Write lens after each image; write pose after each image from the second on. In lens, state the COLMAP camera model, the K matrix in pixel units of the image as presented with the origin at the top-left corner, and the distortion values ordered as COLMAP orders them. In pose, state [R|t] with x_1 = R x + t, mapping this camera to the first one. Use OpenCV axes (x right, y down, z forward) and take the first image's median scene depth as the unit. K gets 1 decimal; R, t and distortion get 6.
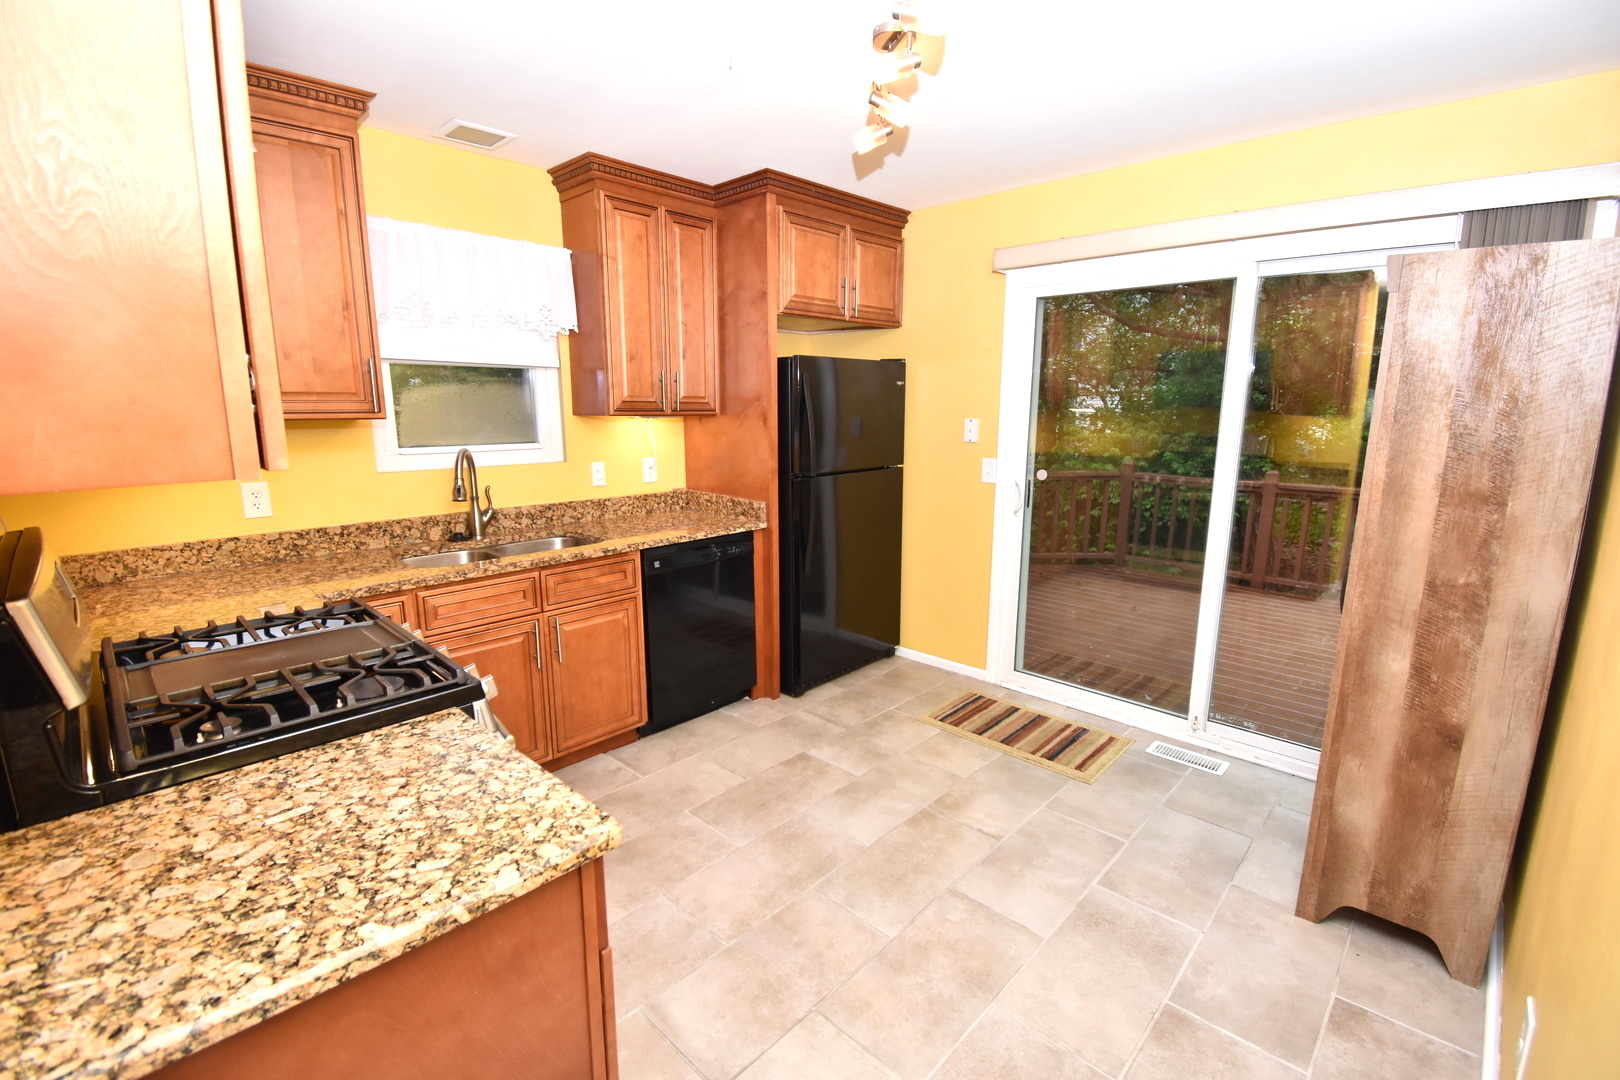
lens RADIAL K [[716.7, 0, 810.0], [0, 716.7, 540.0], [0, 0, 1]] dist [0.001901, -0.006252]
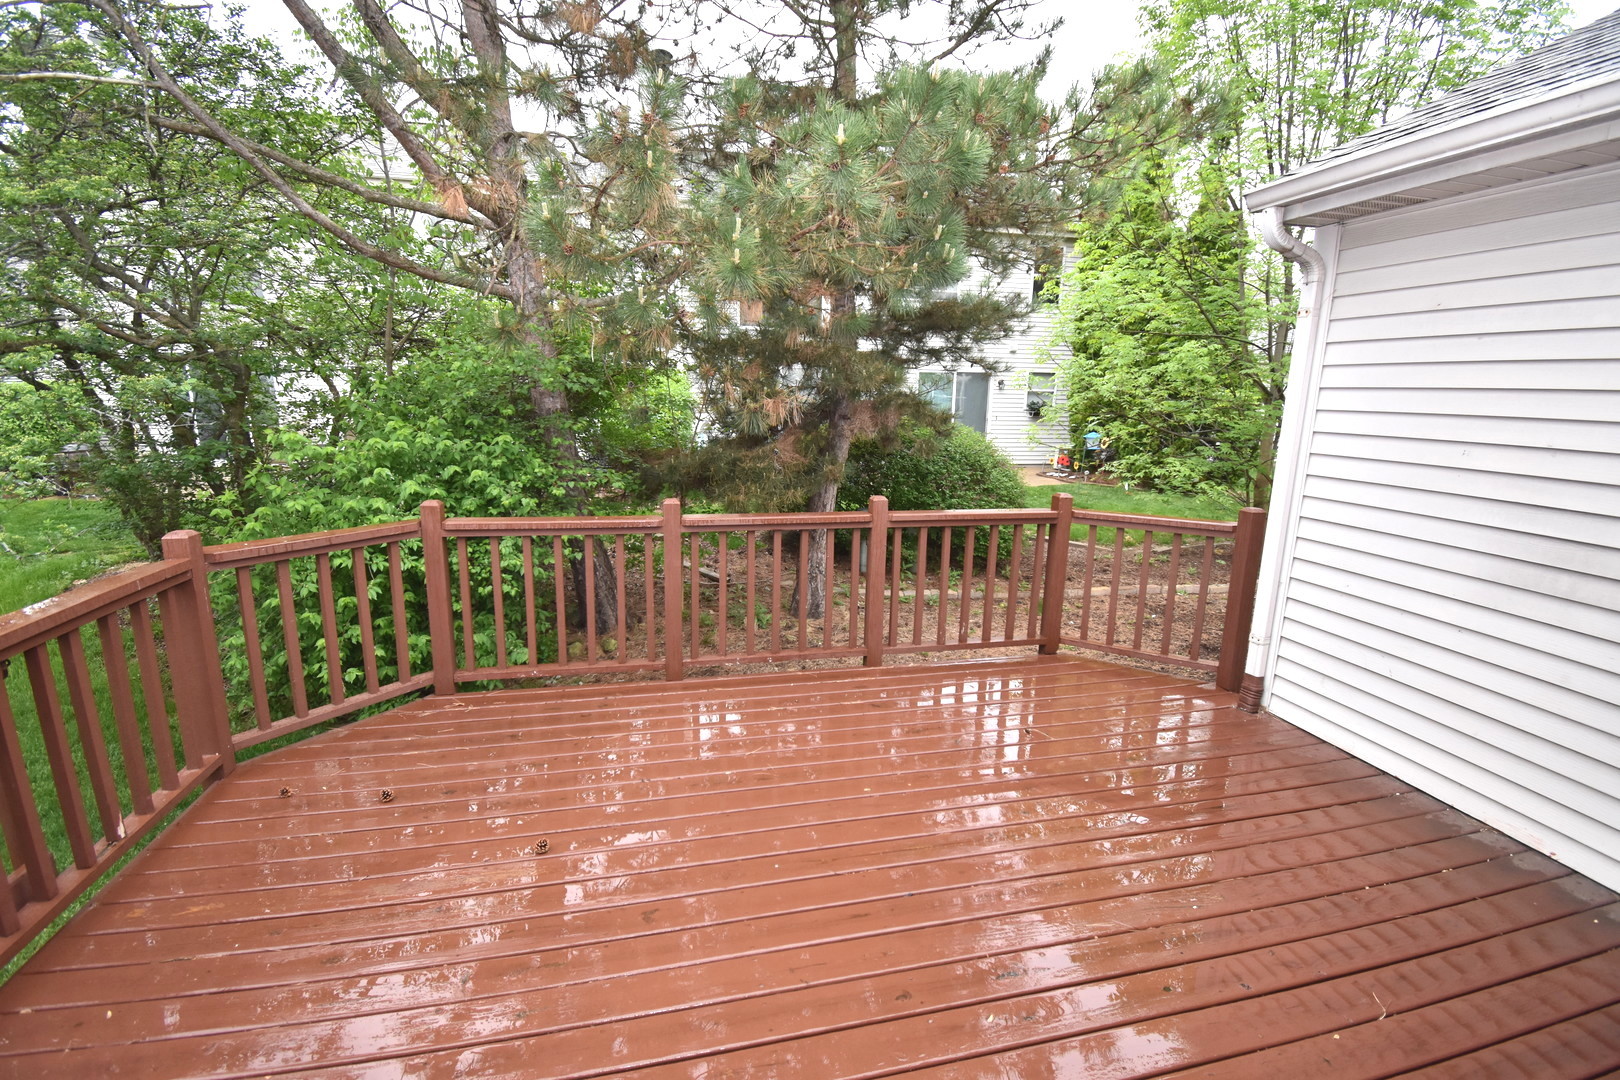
lens RADIAL K [[716.7, 0, 810.0], [0, 716.7, 540.0], [0, 0, 1]] dist [0.001901, -0.006252]
pose [[0.545191, -0.169329, 0.821032, 0.092842], [0.144785, 0.983690, 0.106734, -0.056388], [-0.825714, 0.060683, 0.560815, 0.276109]]
